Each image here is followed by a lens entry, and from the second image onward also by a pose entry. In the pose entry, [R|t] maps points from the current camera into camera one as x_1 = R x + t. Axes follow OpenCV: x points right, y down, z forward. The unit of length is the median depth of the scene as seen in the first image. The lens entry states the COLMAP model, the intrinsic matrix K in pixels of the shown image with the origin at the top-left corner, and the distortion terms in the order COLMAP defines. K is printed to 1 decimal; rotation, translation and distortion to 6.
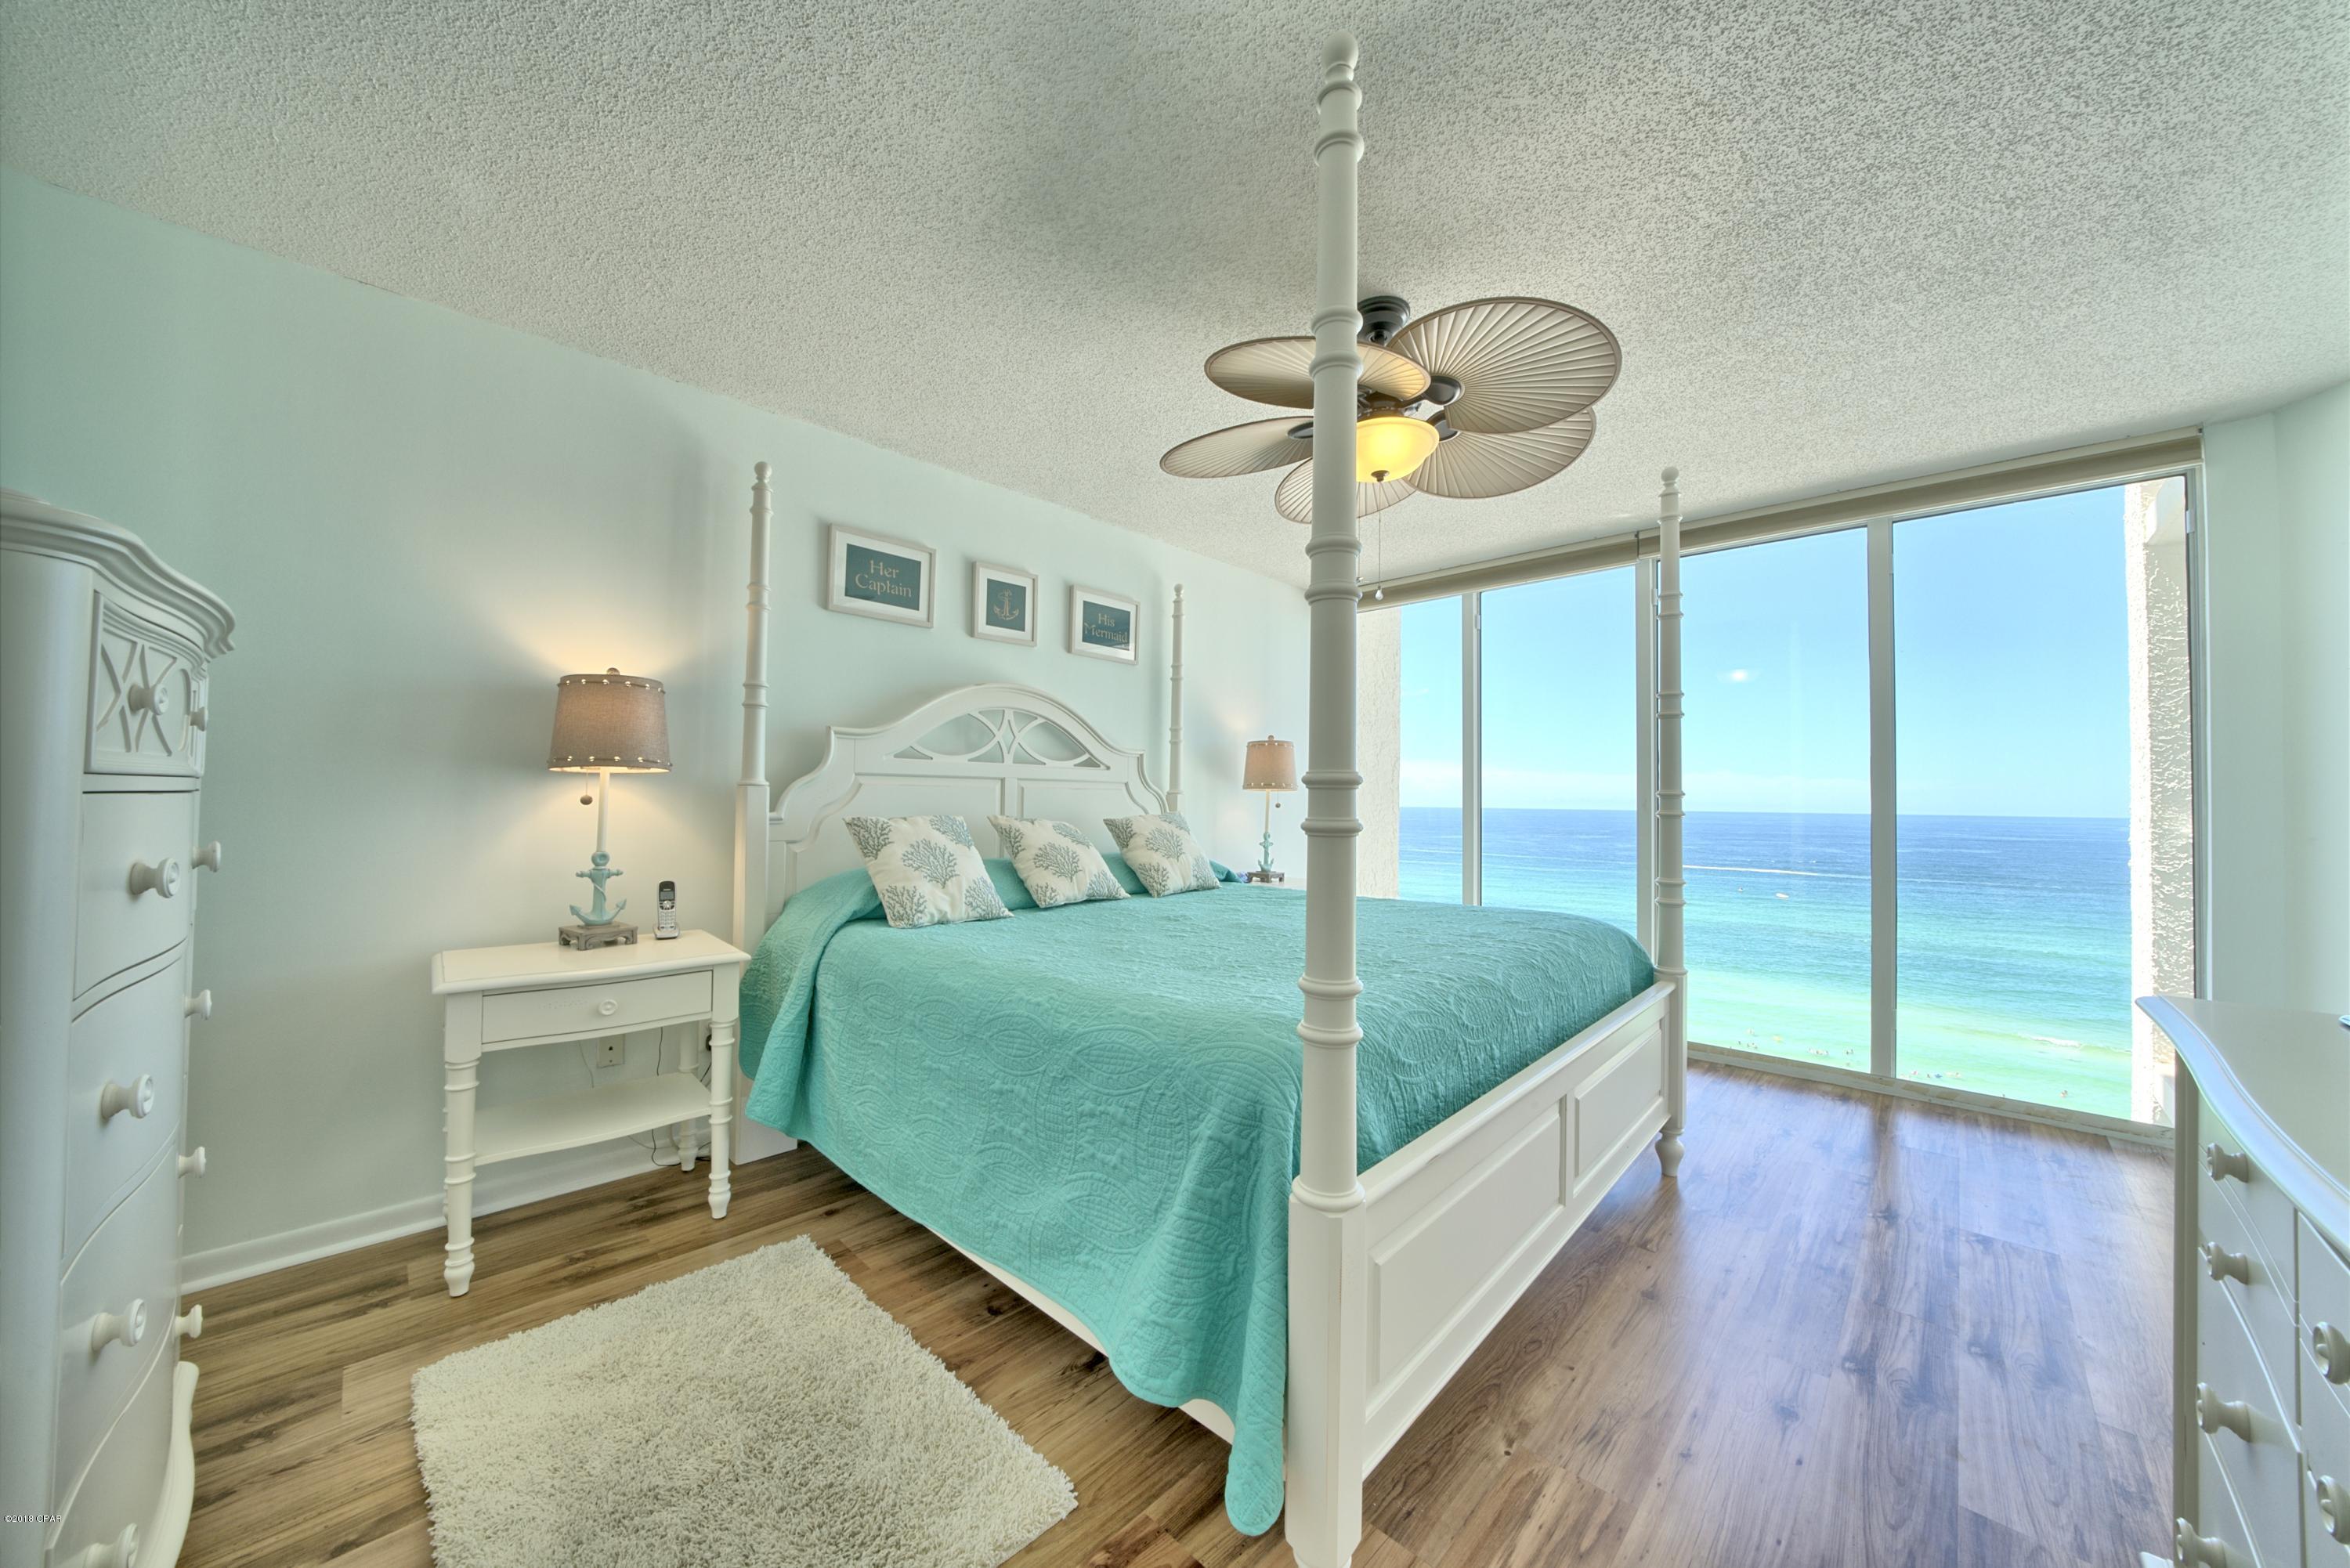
lens RADIAL K [[808.0, 0, 1177.9], [0, 808.0, 777.6], [0, 0, 1]] dist [-0.027992, 0.003519]
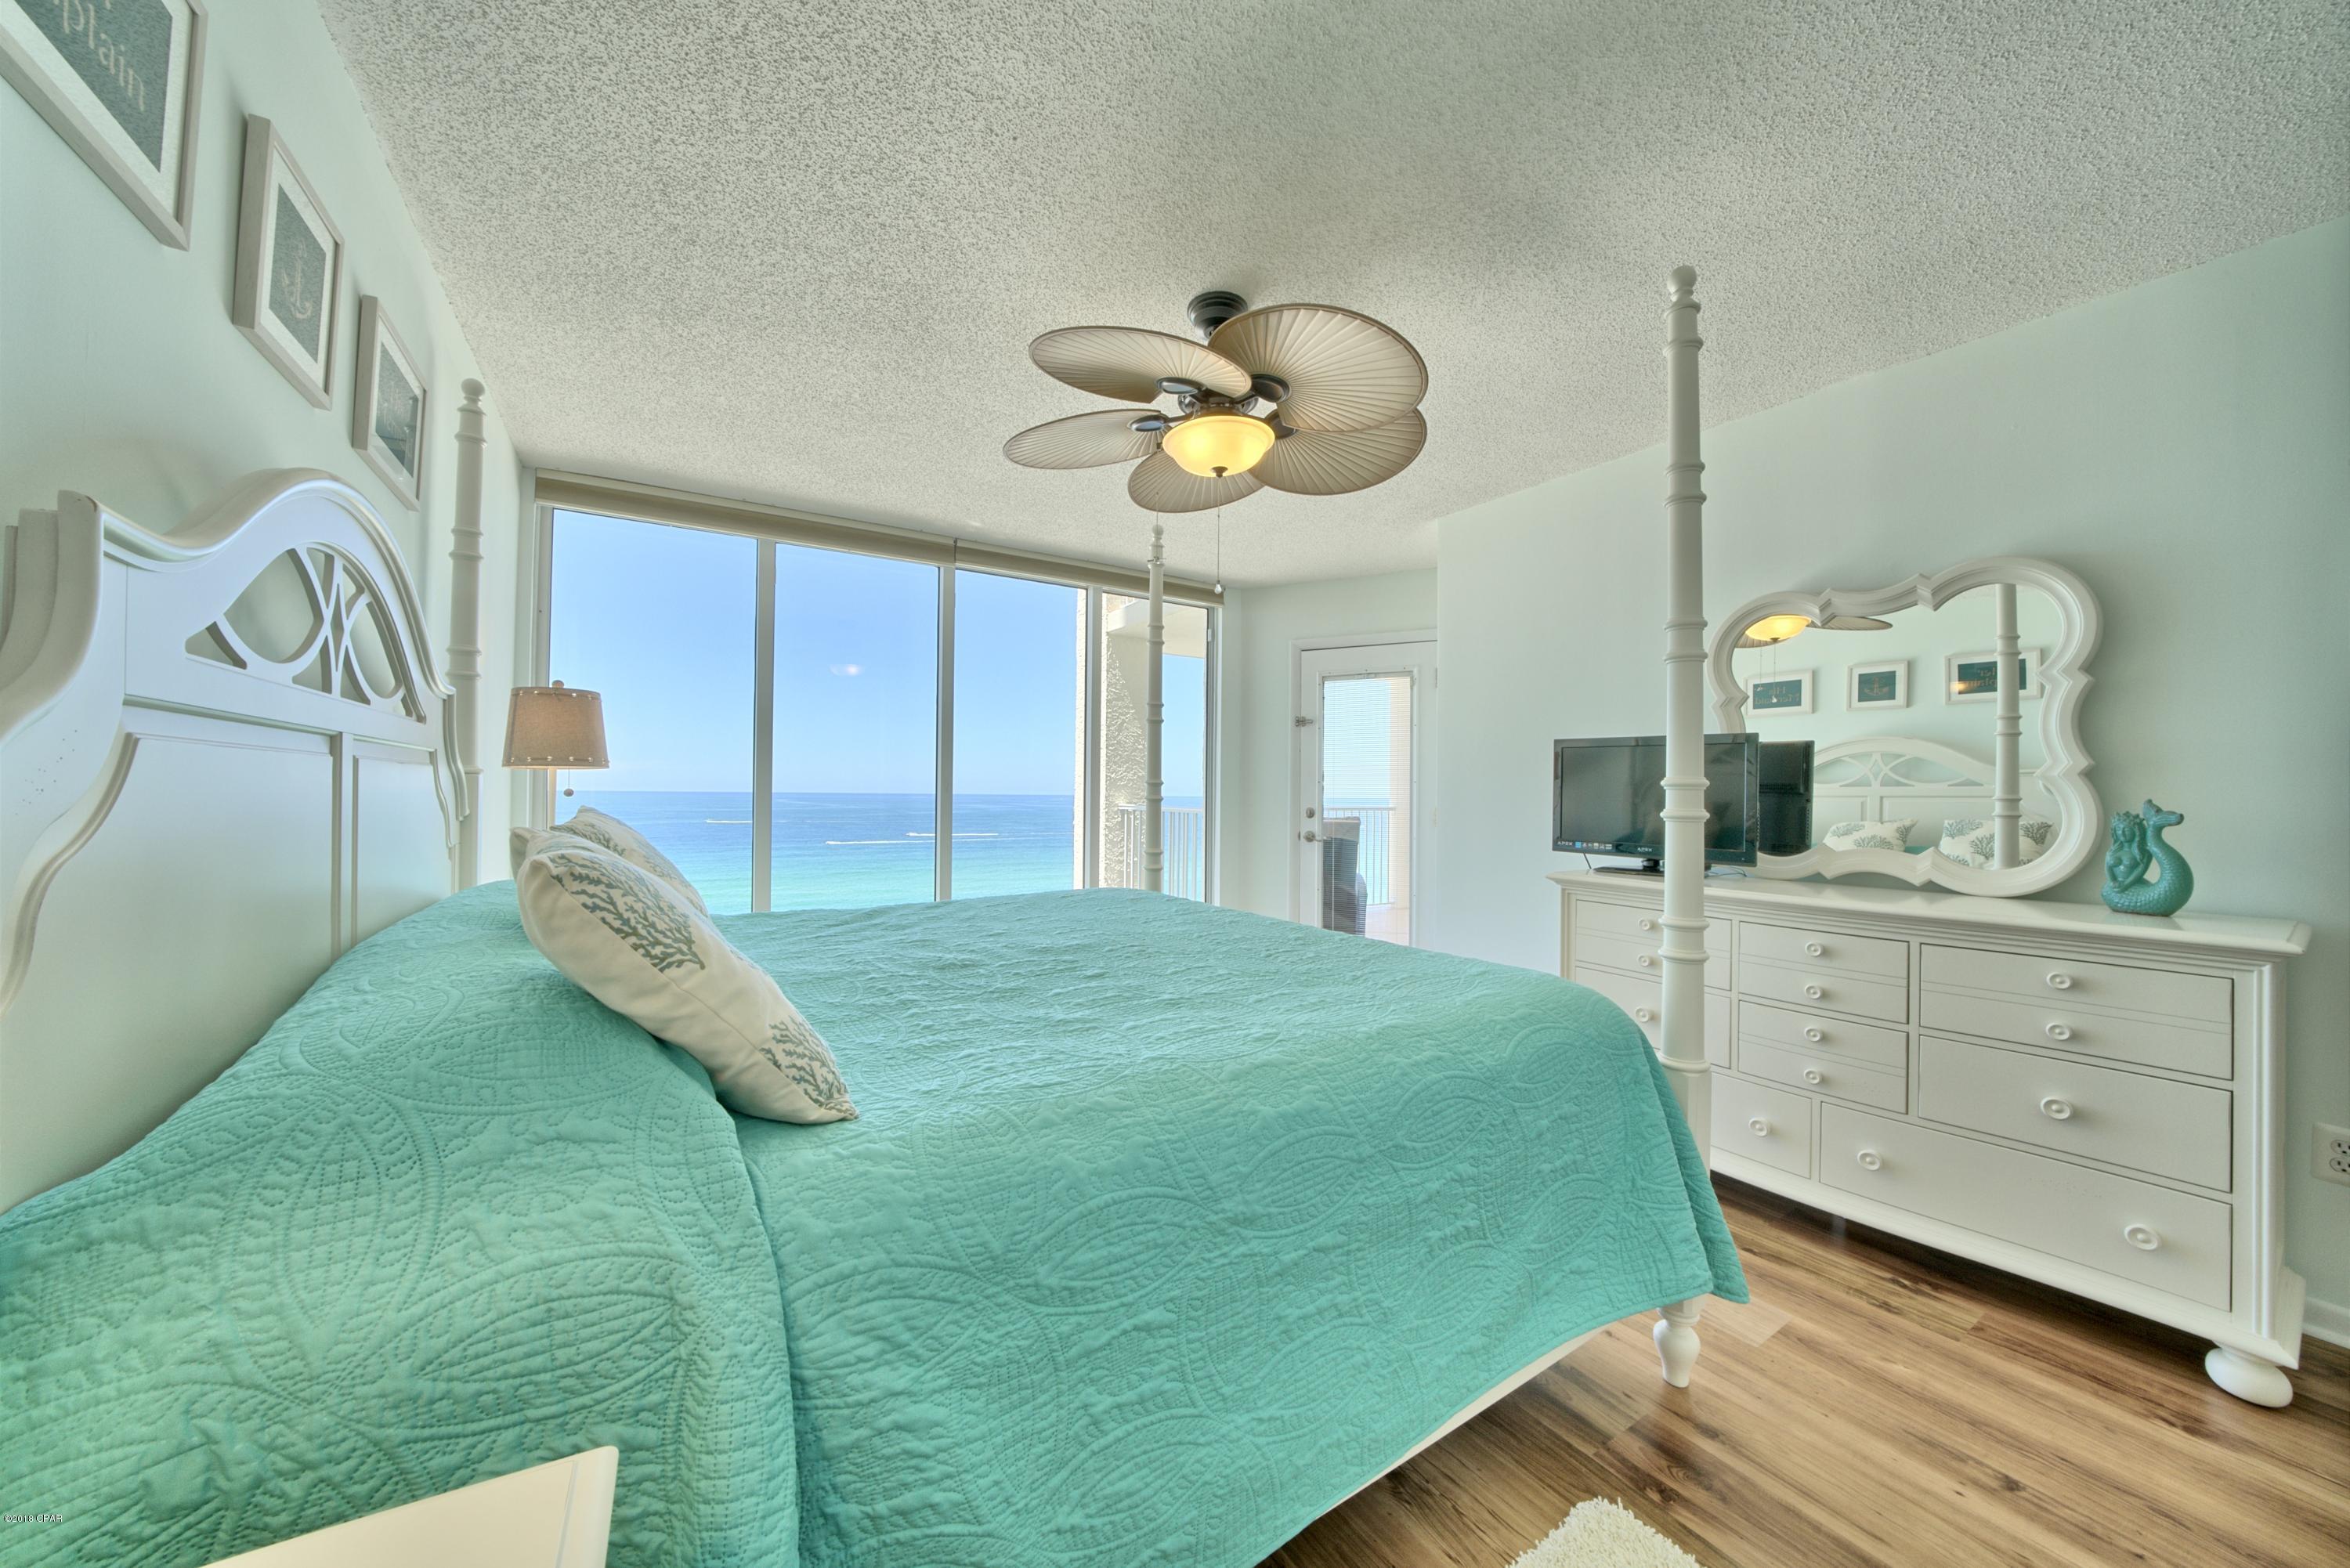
lens RADIAL K [[808.0, 0, 1178.0], [0, 808.0, 783.1], [0, 0, 1]] dist [-0.027992, 0.003519]
pose [[0.252241, 0.003629, 0.967658, -0.553679], [-0.041761, 0.999102, 0.007138, 0.004612], [-0.966763, -0.042211, 0.252166, 0.585212]]
